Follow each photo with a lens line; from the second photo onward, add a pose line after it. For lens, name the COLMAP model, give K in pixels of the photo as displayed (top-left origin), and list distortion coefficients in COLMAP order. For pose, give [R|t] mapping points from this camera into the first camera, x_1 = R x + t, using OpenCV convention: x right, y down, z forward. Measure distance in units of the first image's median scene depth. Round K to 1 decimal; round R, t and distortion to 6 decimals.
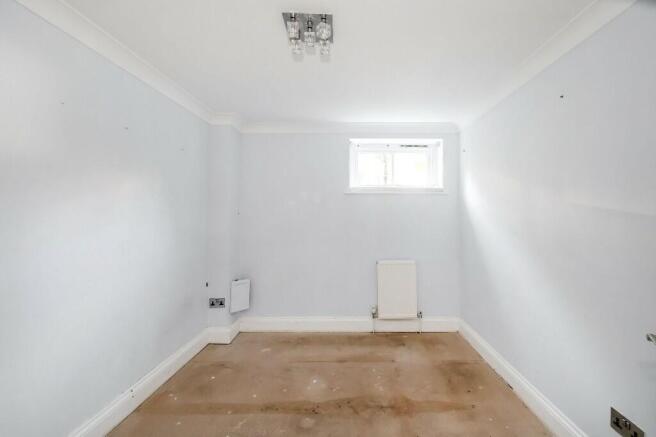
lens RADIAL K [[289.3, 0, 343.6], [0, 289.3, 208.1], [0, 0, 1]] dist [0.003259, -0.000839]
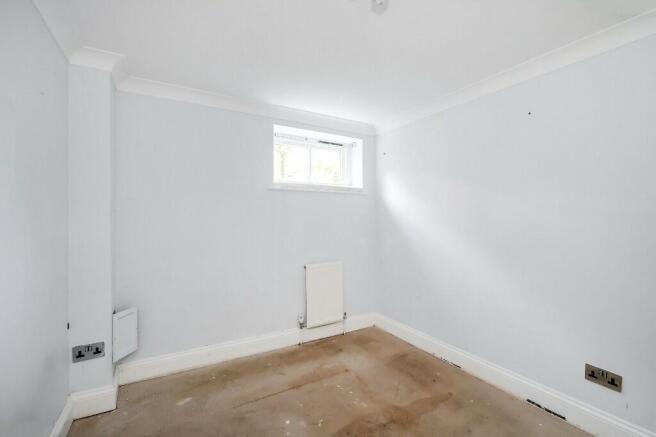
lens RADIAL K [[289.3, 0, 327.1], [0, 289.3, 214.3], [0, 0, 1]] dist [0.003259, -0.000839]
pose [[0.868614, 0.004565, 0.495468, -0.307336], [-0.013923, 0.999788, 0.015198, 0.009789], [-0.495293, -0.020100, 0.868493, 0.202400]]
